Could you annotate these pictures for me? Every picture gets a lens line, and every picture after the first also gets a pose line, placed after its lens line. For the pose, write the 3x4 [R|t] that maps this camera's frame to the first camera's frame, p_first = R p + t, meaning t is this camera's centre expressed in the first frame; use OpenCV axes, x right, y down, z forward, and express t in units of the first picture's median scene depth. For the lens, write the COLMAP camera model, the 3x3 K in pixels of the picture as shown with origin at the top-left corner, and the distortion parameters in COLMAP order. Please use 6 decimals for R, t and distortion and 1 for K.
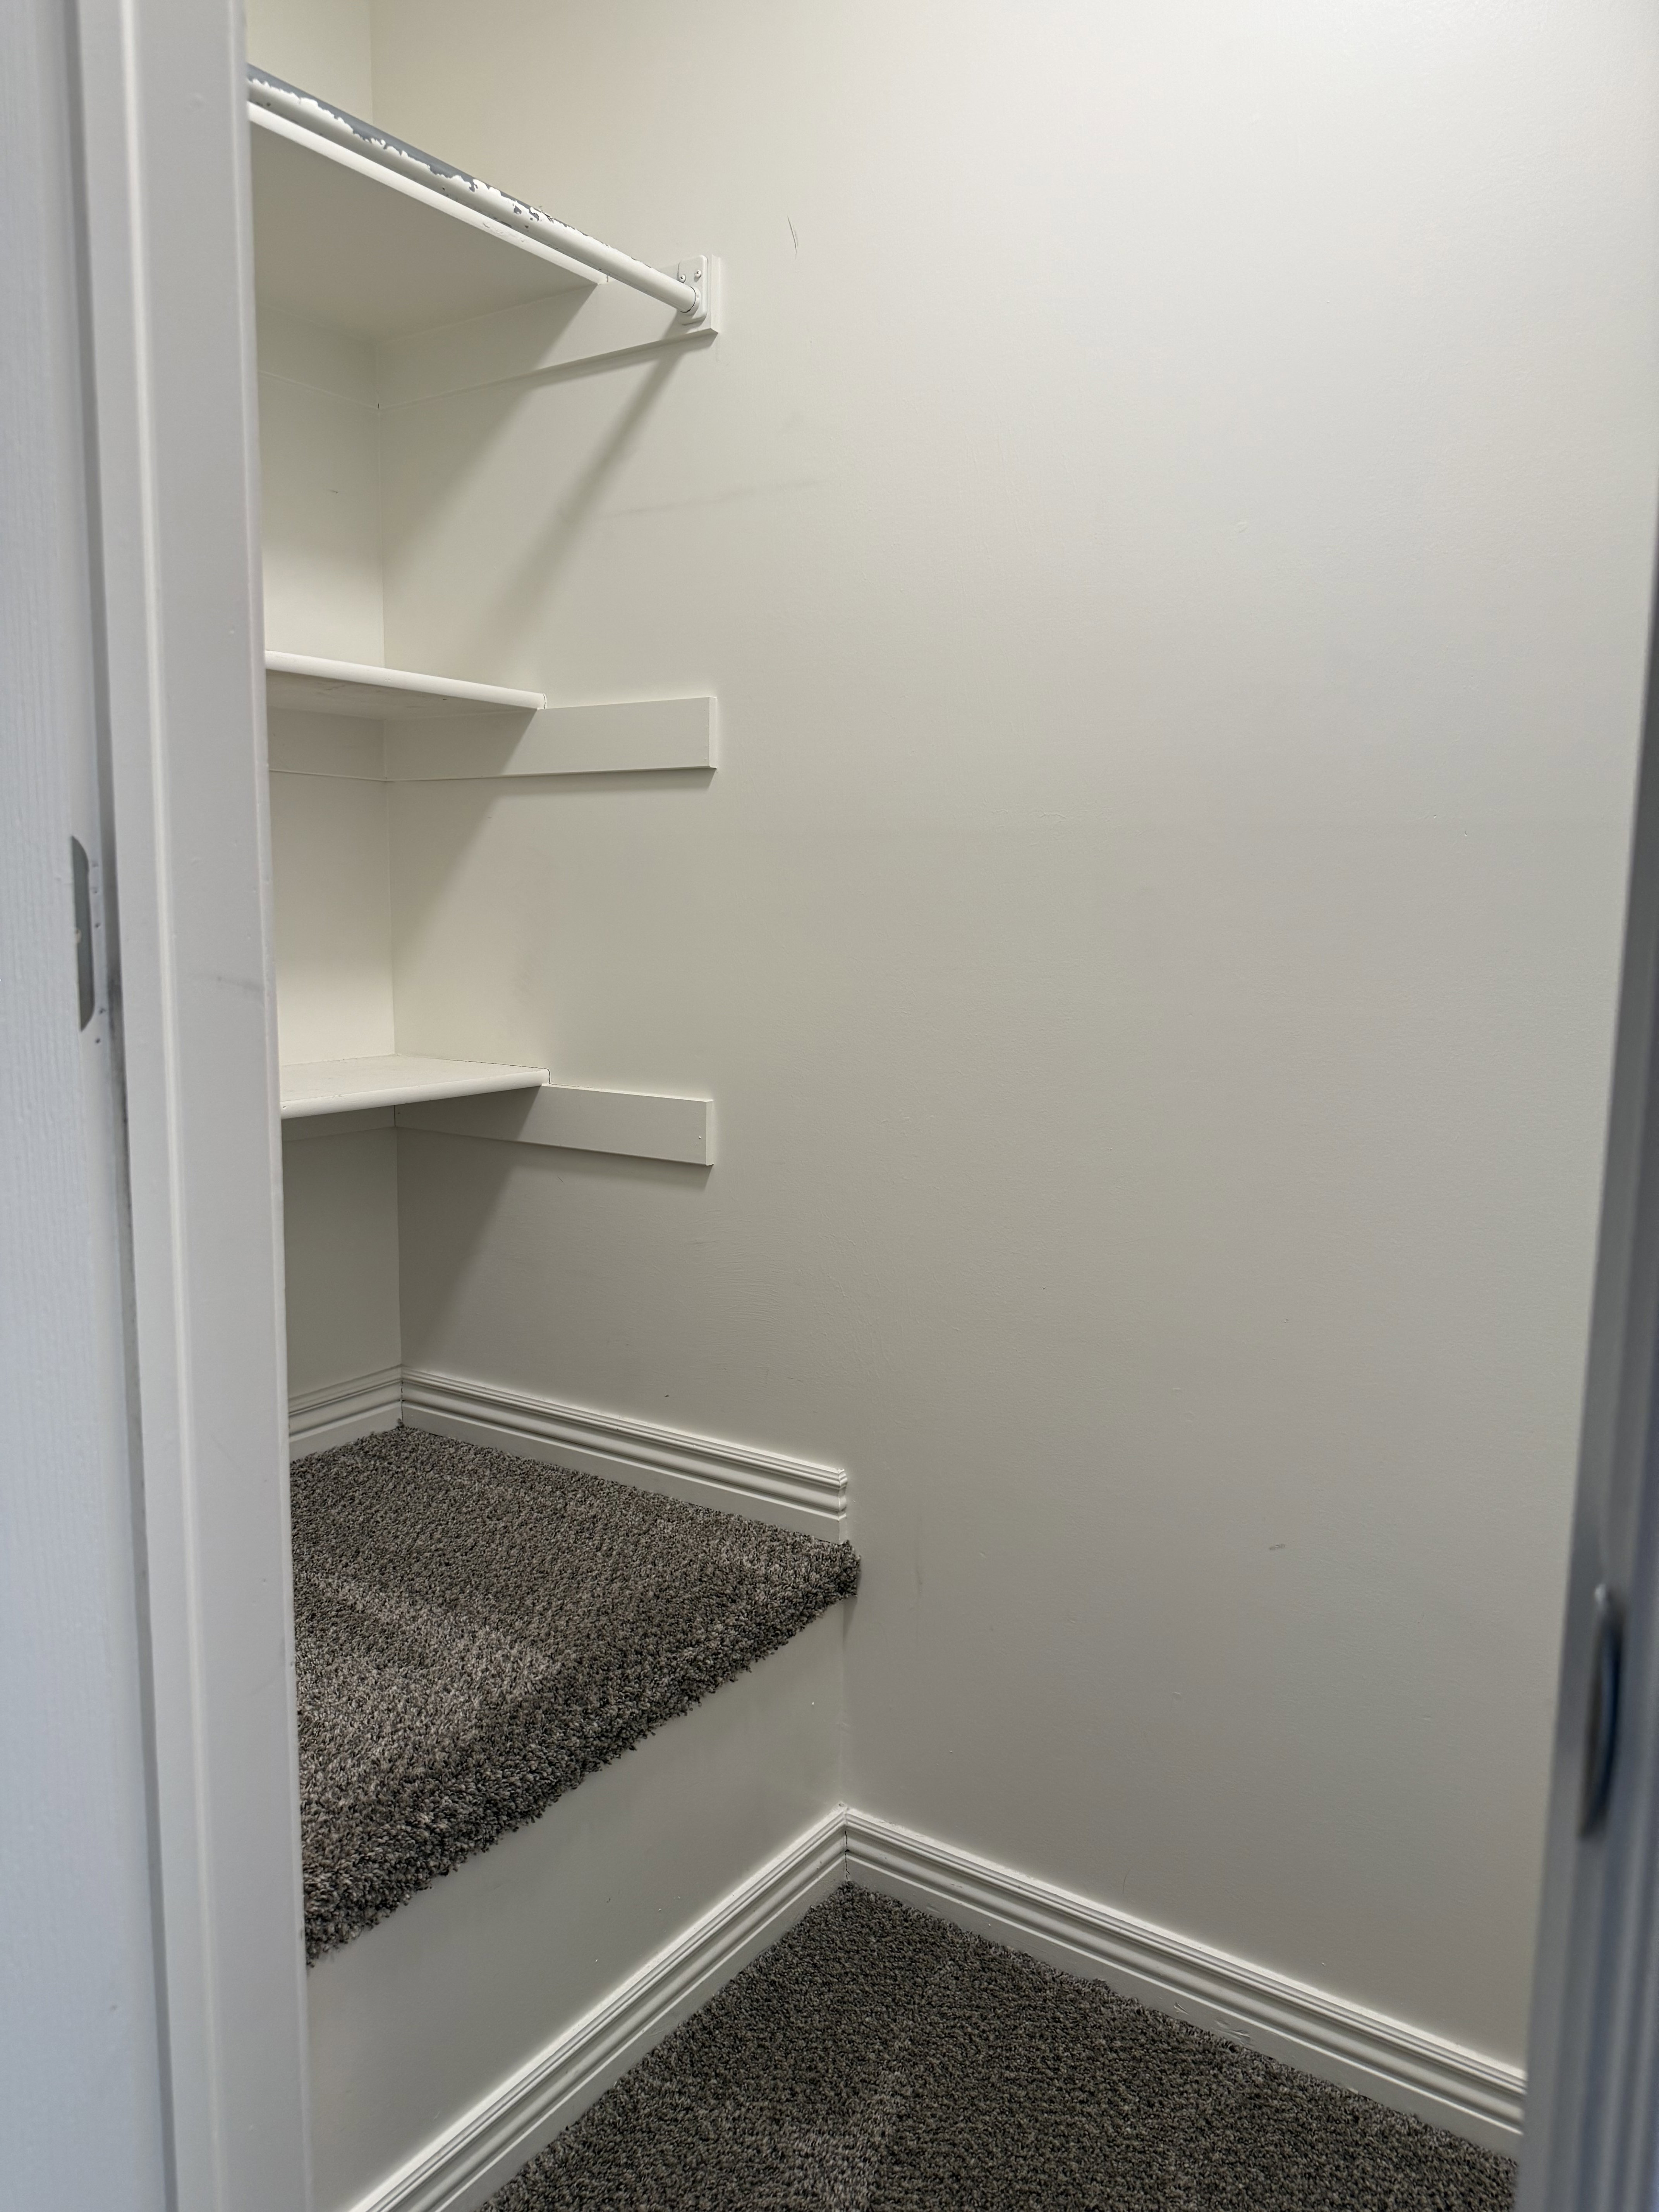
lens RADIAL K [[1541.0, 0, 817.7], [0, 1541.0, 1118.7], [0, 0, 1]] dist [0.127473, -0.252983]
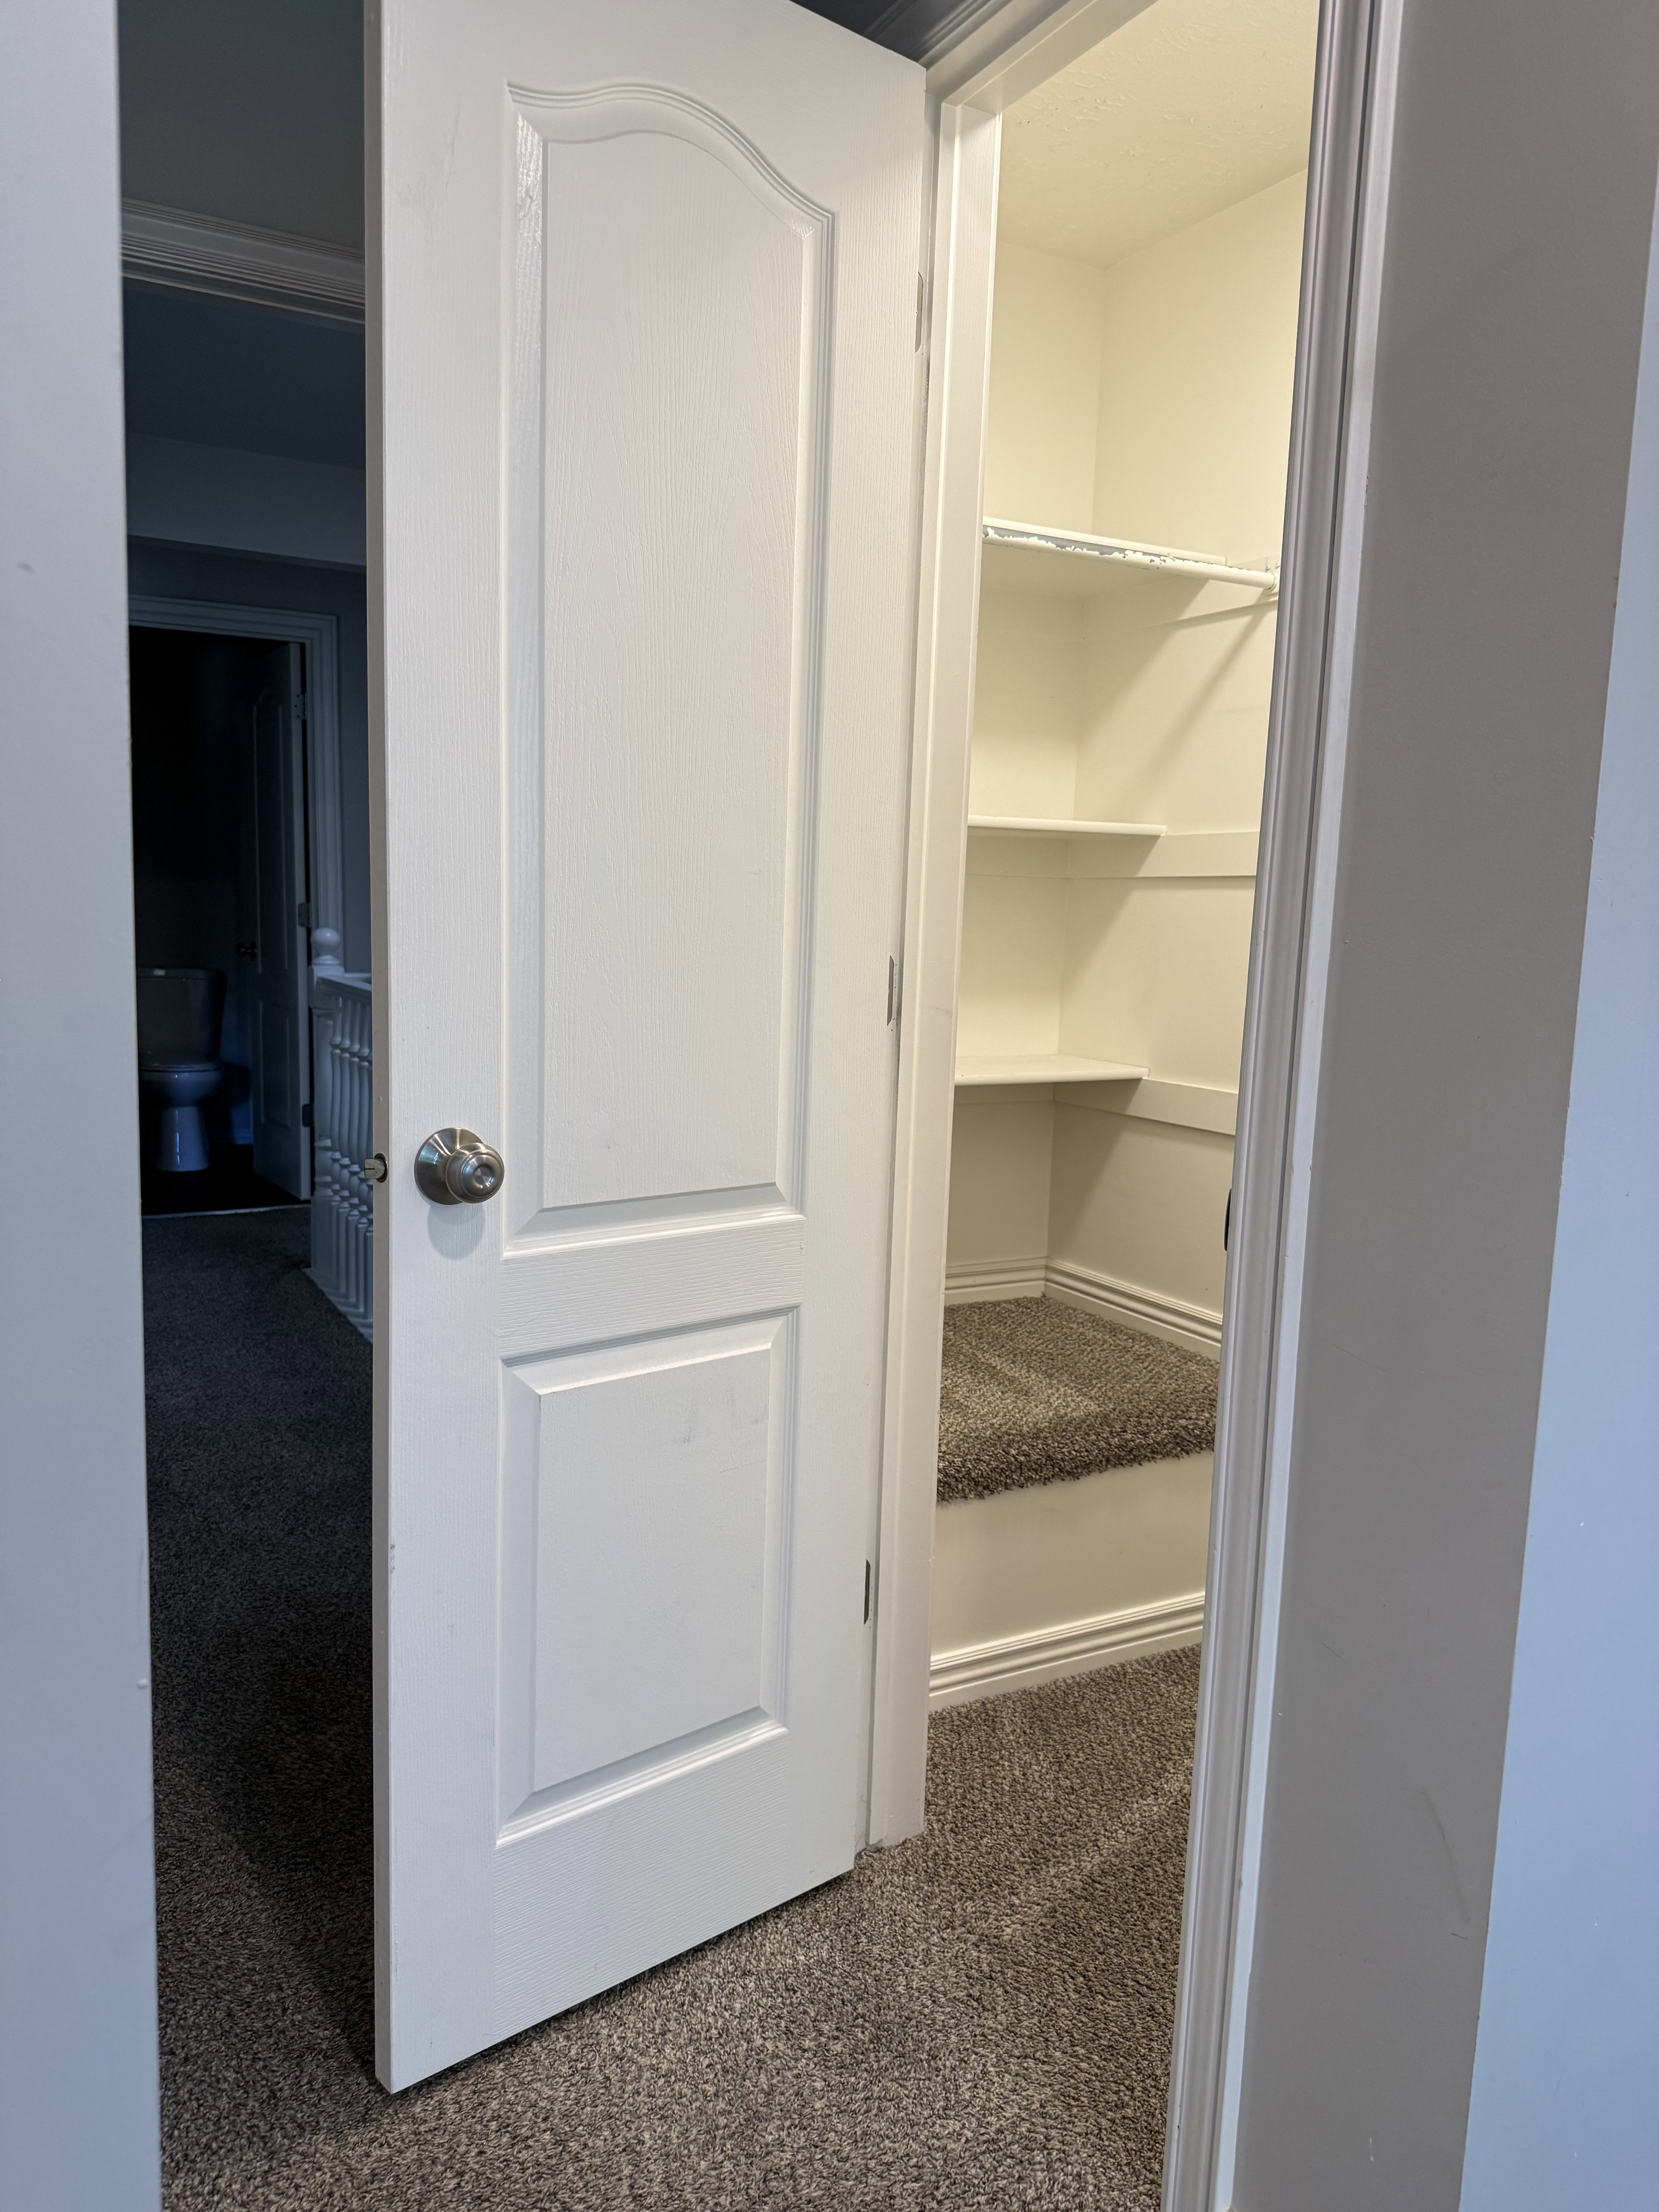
lens RADIAL K [[1541.0, 0, 817.7], [0, 1541.0, 1118.7], [0, 0, 1]] dist [0.127473, -0.252983]
pose [[0.889380, 0.076701, -0.450689, 0.288827], [-0.082453, 0.996571, 0.006892, 0.043108], [0.449672, 0.031031, 0.892654, -0.647331]]
